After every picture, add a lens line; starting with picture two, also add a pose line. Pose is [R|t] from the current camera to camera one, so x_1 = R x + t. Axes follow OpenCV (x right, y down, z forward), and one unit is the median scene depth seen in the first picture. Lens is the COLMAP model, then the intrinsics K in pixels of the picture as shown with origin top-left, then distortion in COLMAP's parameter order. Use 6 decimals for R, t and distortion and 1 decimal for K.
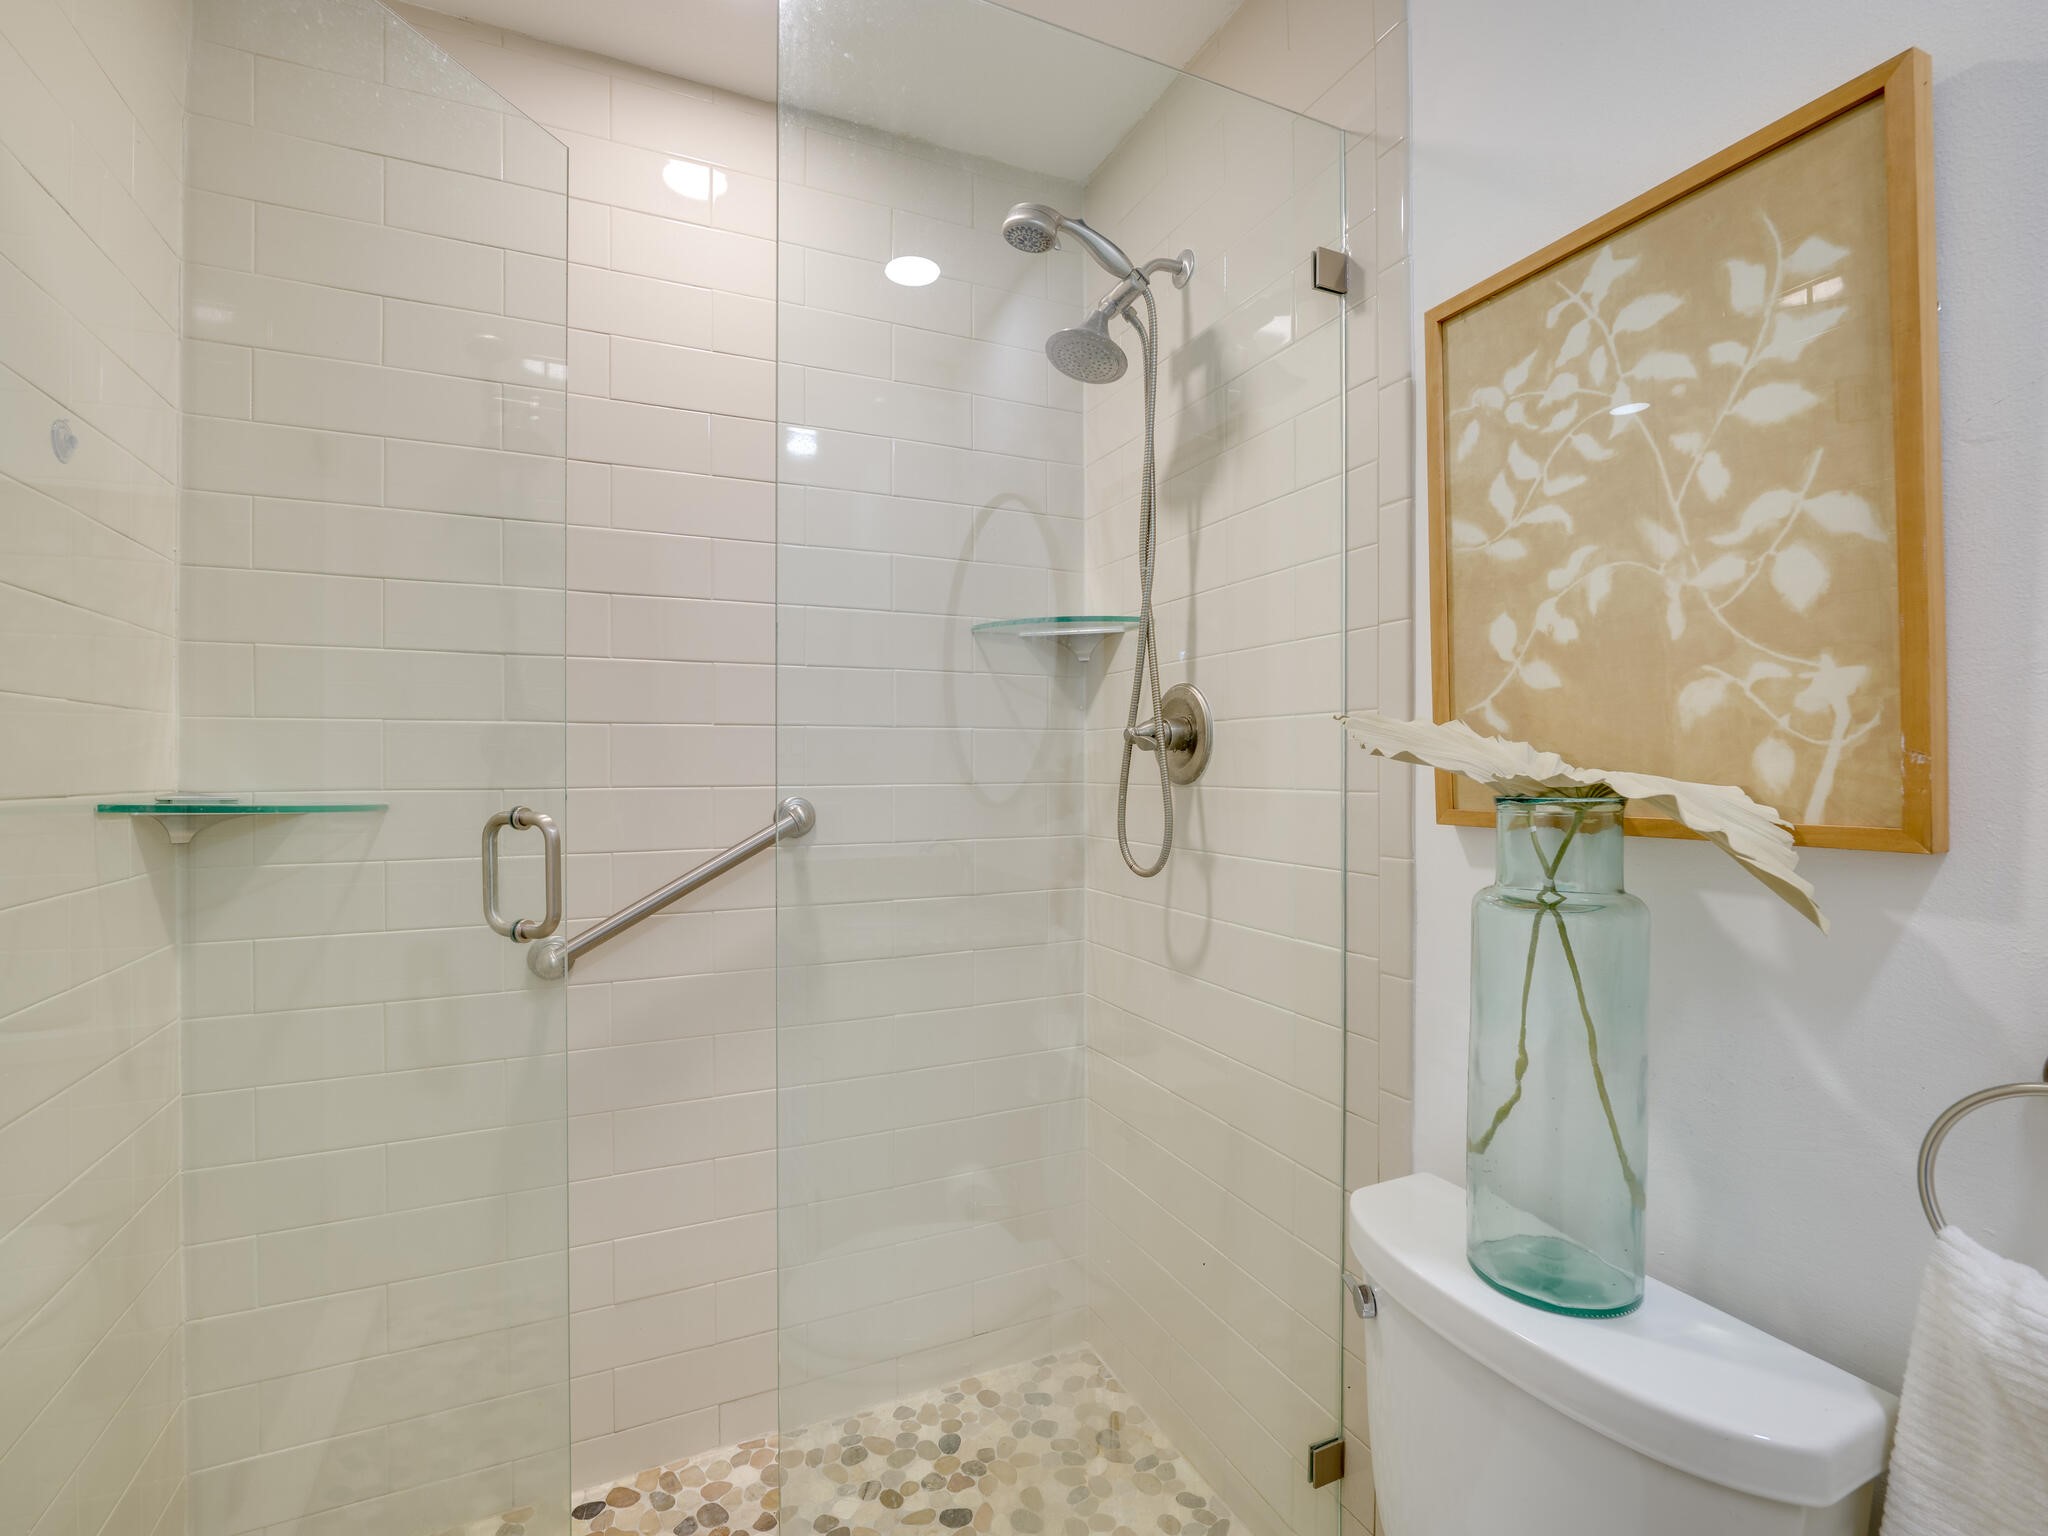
lens RADIAL K [[945.4, 0, 1022.1], [0, 945.4, 760.2], [0, 0, 1]] dist [-0.031055, -0.000678]
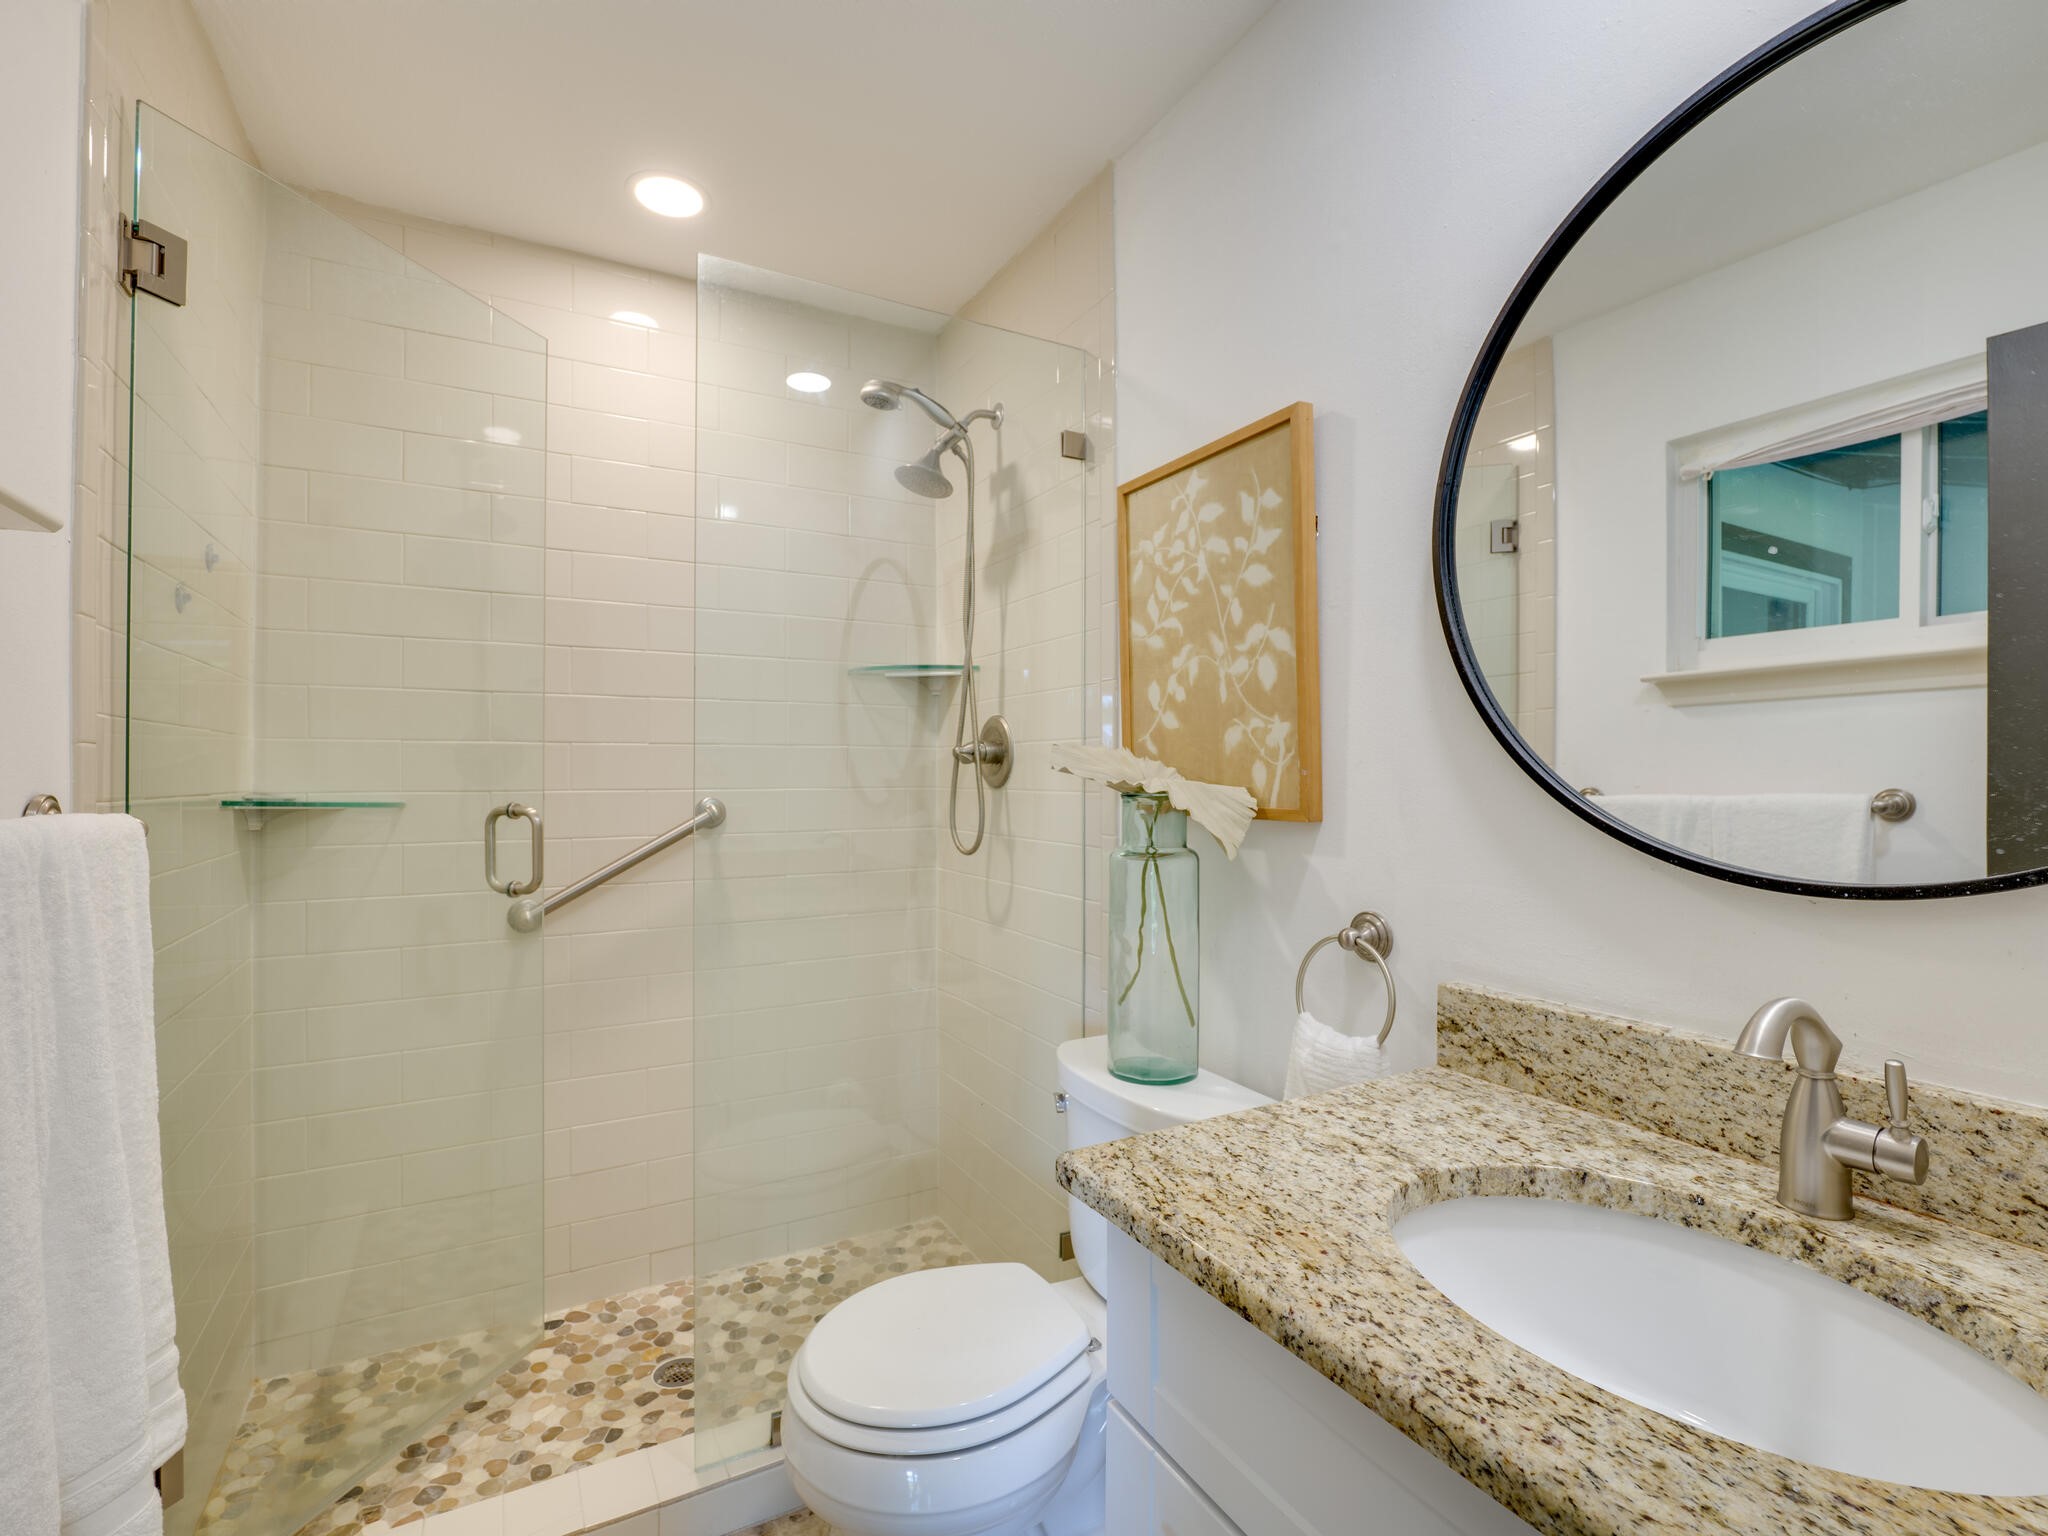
lens RADIAL K [[945.4, 0, 1024.9], [0, 945.4, 762.6], [0, 0, 1]] dist [-0.031055, -0.000678]
pose [[0.996821, 0.002163, 0.079644, 0.127633], [-0.001671, 0.999979, -0.006243, -0.004349], [-0.079656, 0.006090, 0.996804, -0.479873]]
